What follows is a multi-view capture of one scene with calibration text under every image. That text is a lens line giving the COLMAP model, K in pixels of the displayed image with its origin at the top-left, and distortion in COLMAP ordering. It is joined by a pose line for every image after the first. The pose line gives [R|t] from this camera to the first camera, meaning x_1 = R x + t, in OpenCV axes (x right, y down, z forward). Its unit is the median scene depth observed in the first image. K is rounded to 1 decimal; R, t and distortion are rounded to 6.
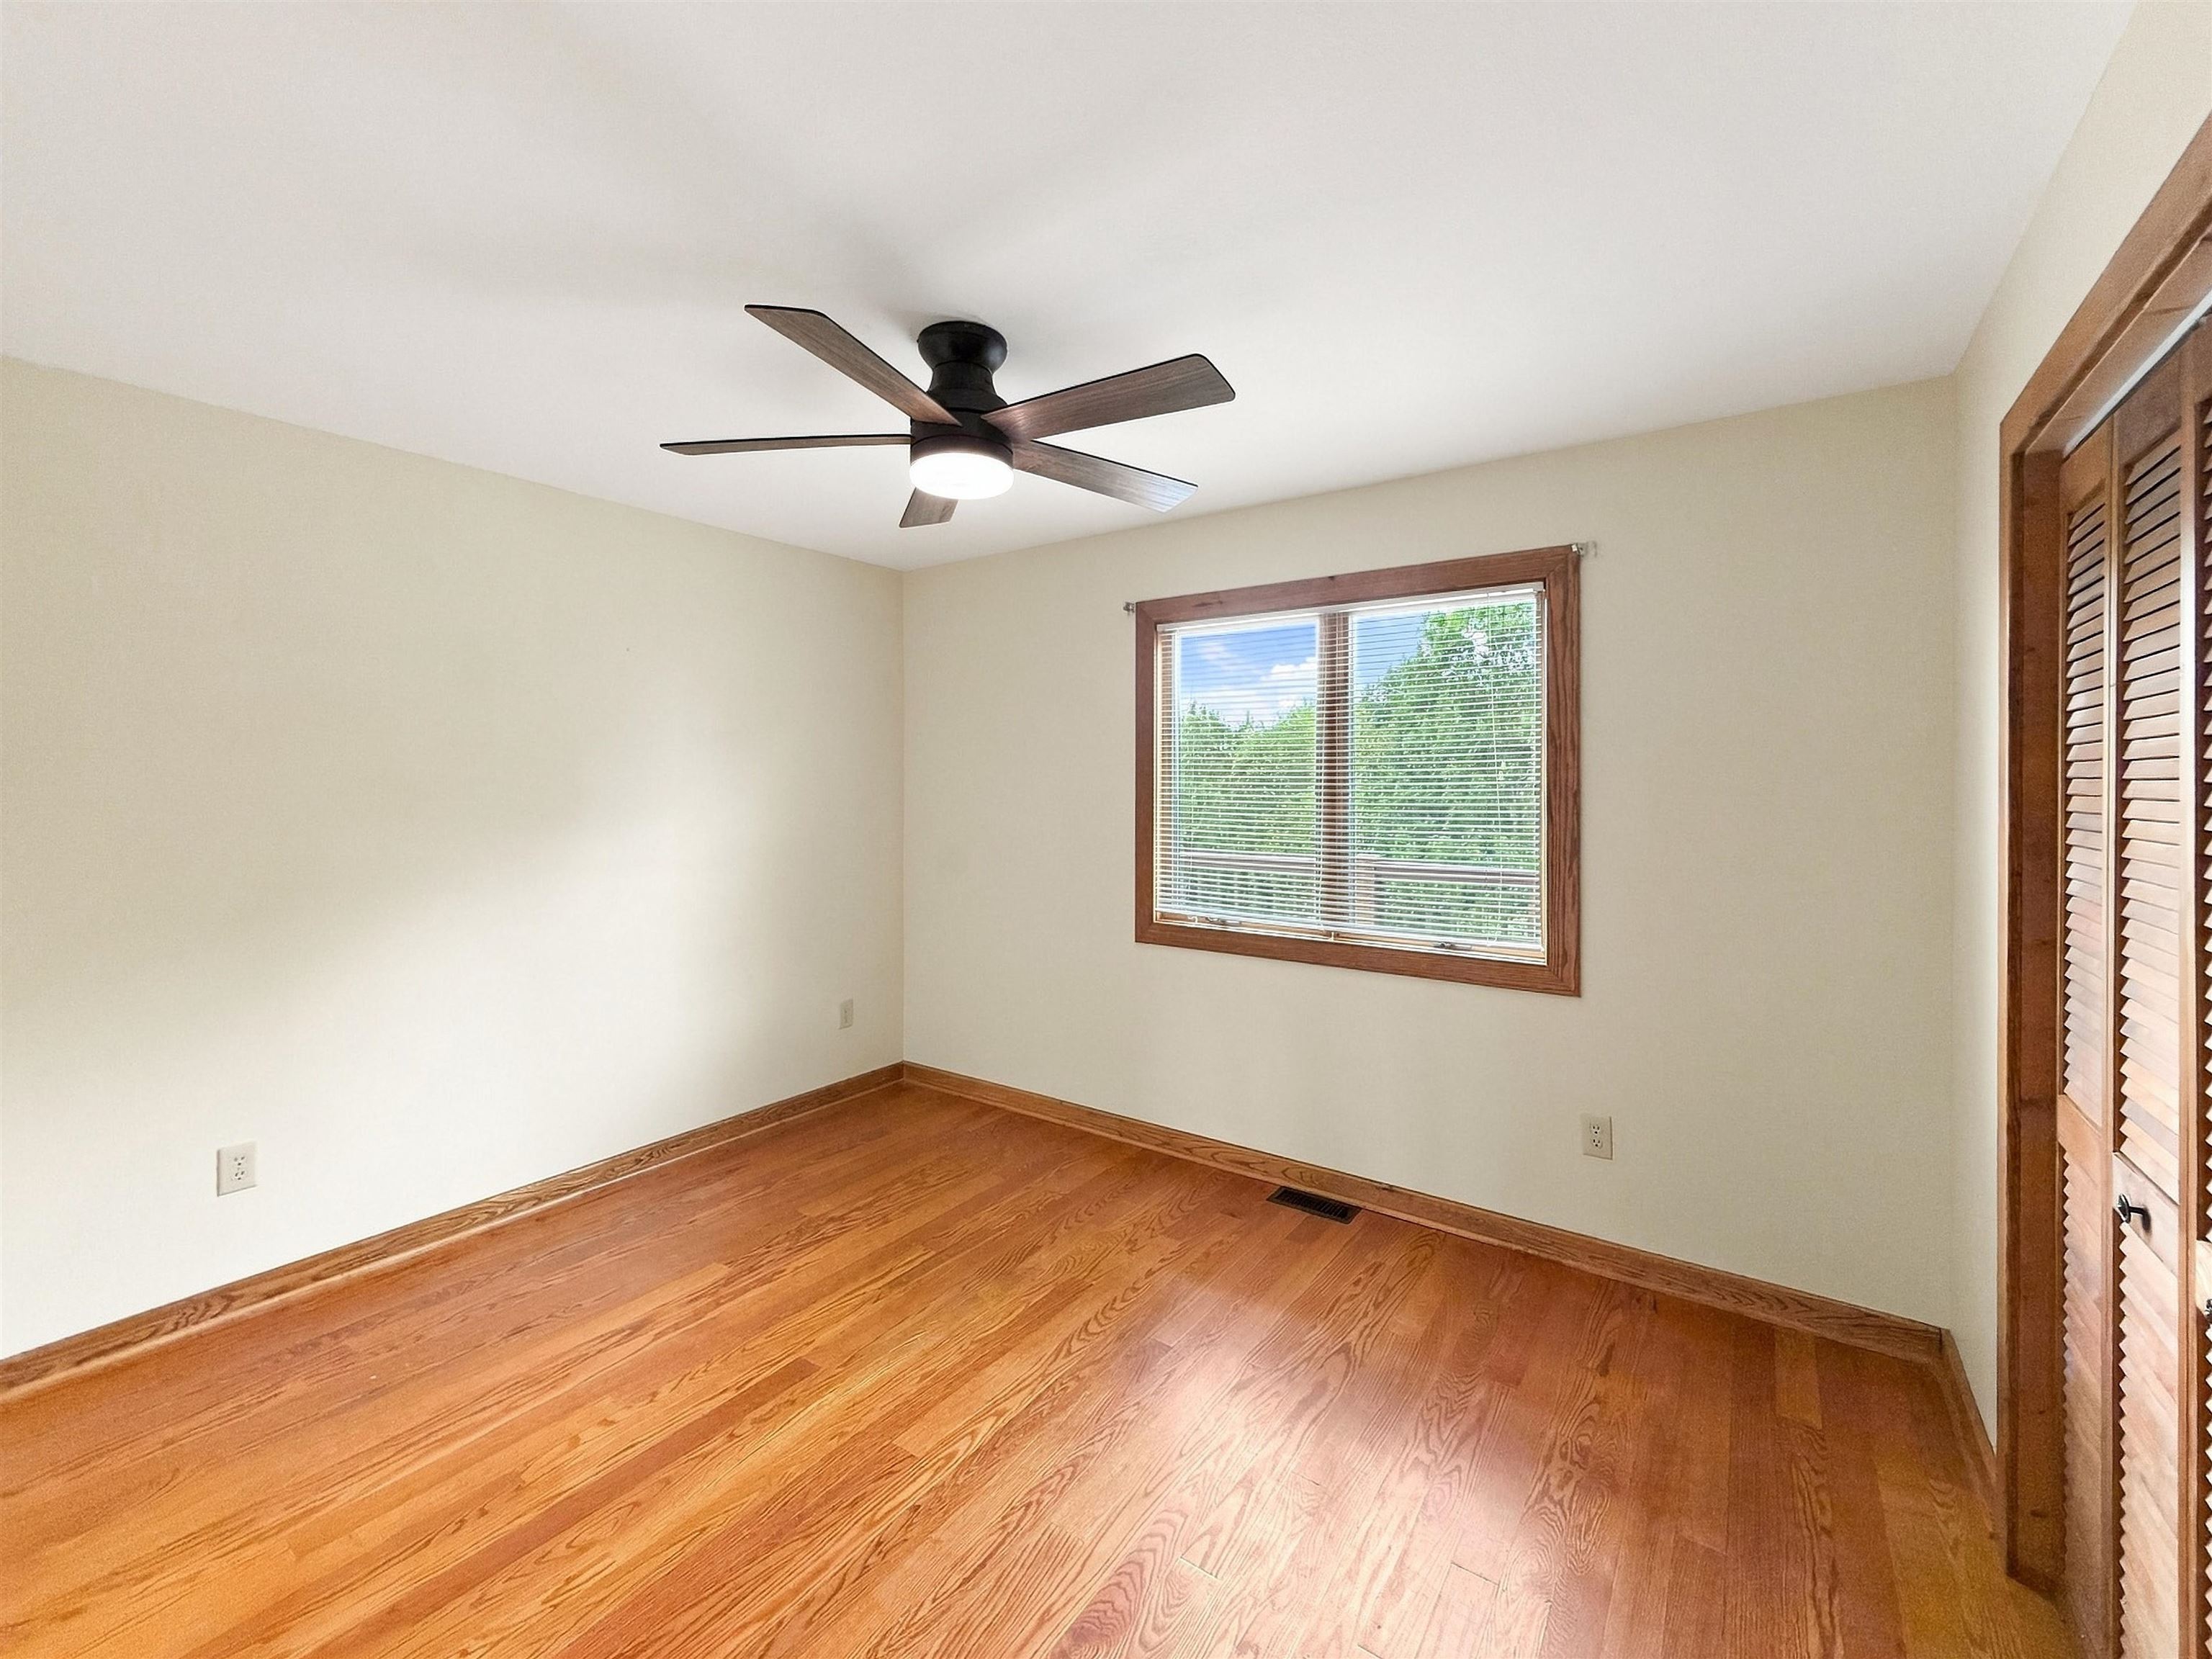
lens RADIAL K [[946.5, 0, 1104.4], [0, 946.5, 773.3], [0, 0, 1]] dist [-0.001904, -0.000026]
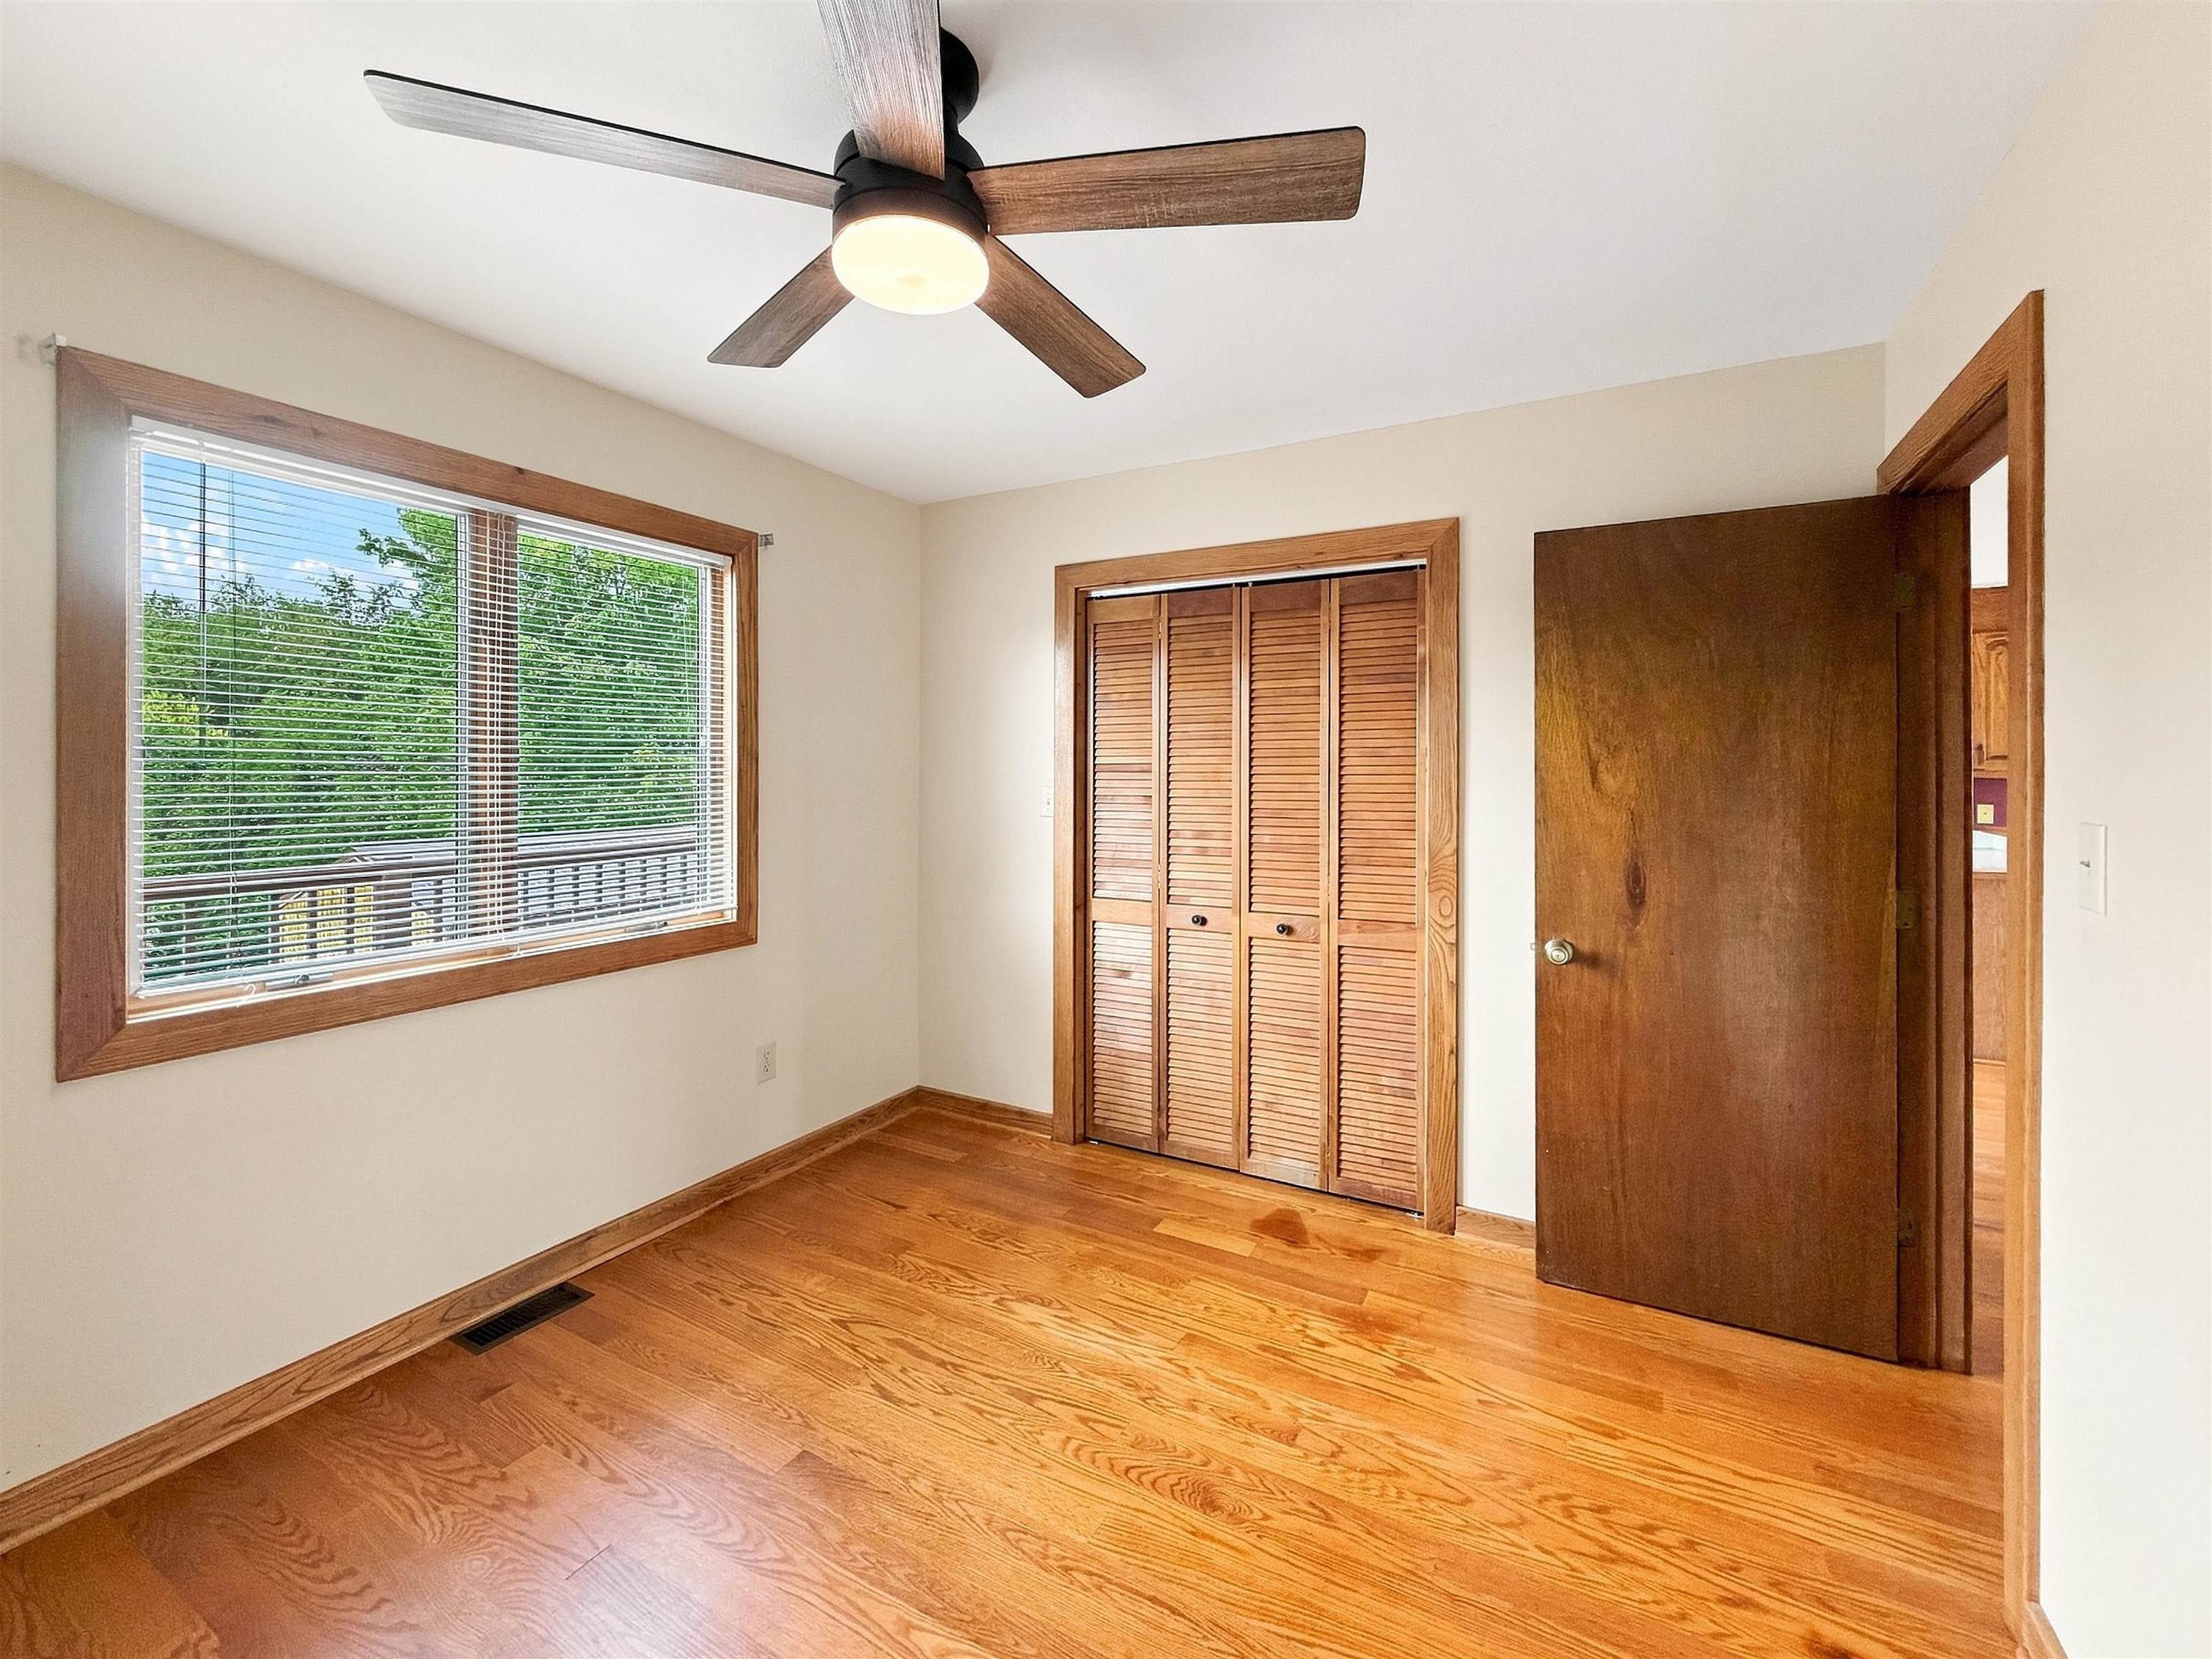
lens RADIAL K [[946.5, 0, 1104.4], [0, 946.5, 773.3], [0, 0, 1]] dist [-0.001904, -0.000026]
pose [[-0.117550, -0.005868, 0.993050, -0.620302], [-0.002220, 0.999982, 0.005646, 0.030952], [-0.993064, -0.001541, -0.117561, 0.708729]]
